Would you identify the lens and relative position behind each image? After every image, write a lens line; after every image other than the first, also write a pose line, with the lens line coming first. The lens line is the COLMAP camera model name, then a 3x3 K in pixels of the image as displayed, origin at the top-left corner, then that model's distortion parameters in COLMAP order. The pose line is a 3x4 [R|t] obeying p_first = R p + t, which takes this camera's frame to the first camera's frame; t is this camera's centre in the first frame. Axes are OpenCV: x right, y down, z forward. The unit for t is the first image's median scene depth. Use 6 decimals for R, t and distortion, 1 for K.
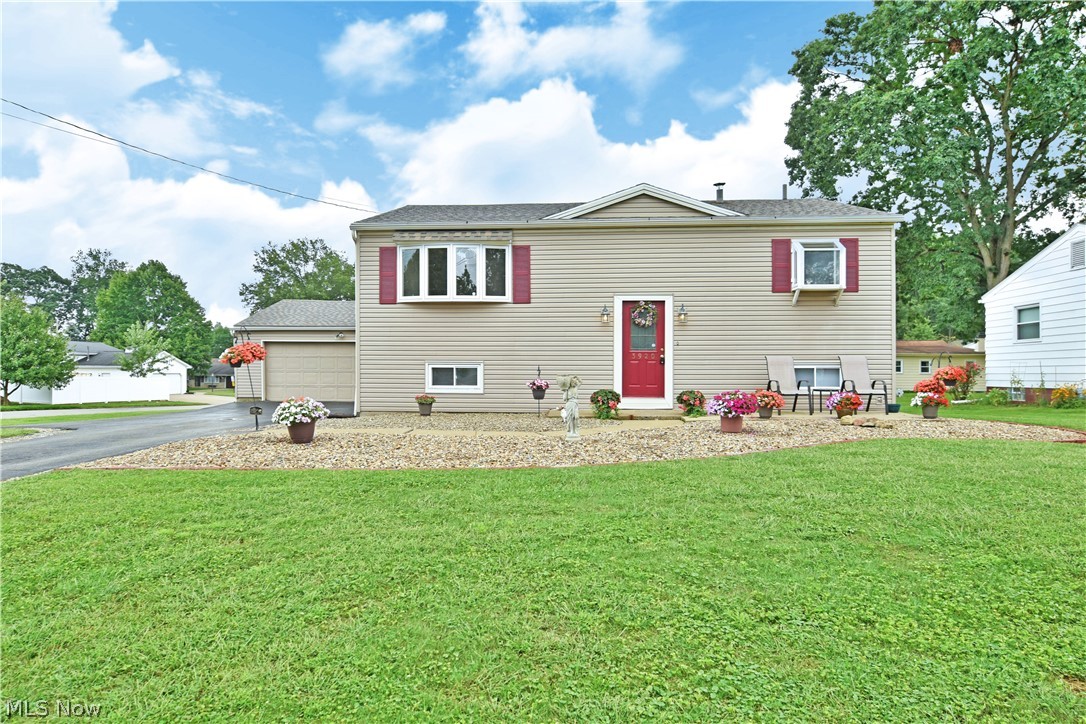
lens RADIAL K [[660.1, 0, 538.8], [0, 660.1, 369.8], [0, 0, 1]] dist [-0.012334, -0.005942]
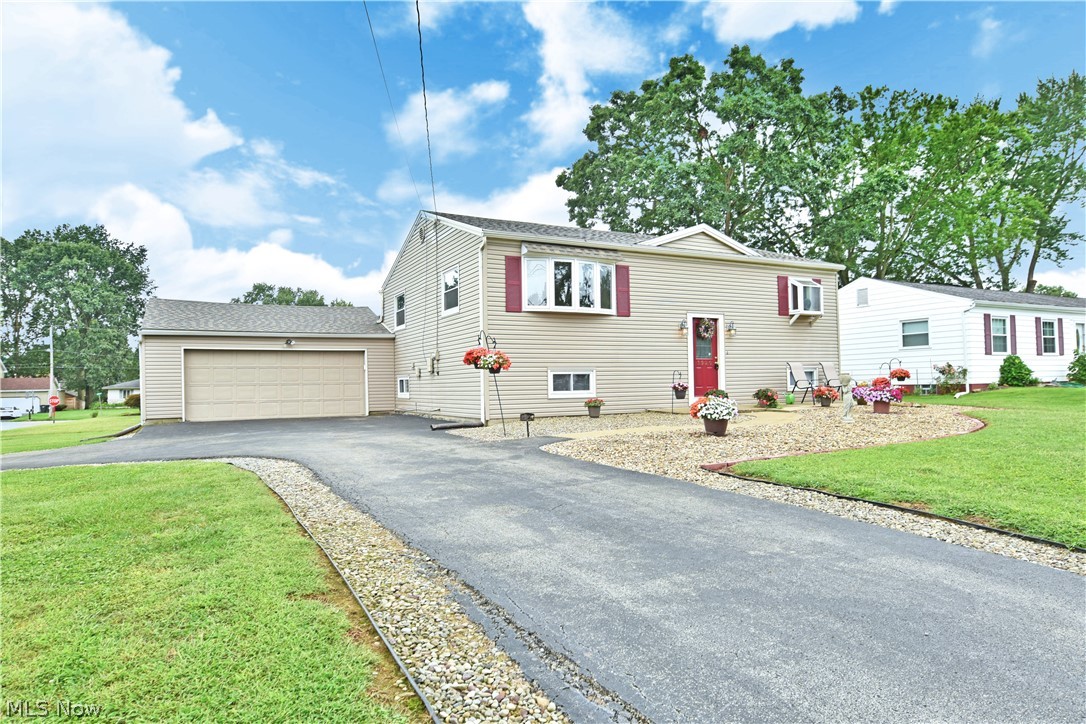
lens RADIAL K [[660.1, 0, 533.4], [0, 660.1, 355.8], [0, 0, 1]] dist [-0.012334, -0.005942]
pose [[0.844674, 0.004204, 0.535265, -0.762011], [0.018630, 0.999132, -0.037246, 0.005909], [-0.534958, 0.041433, 0.843862, 0.131905]]
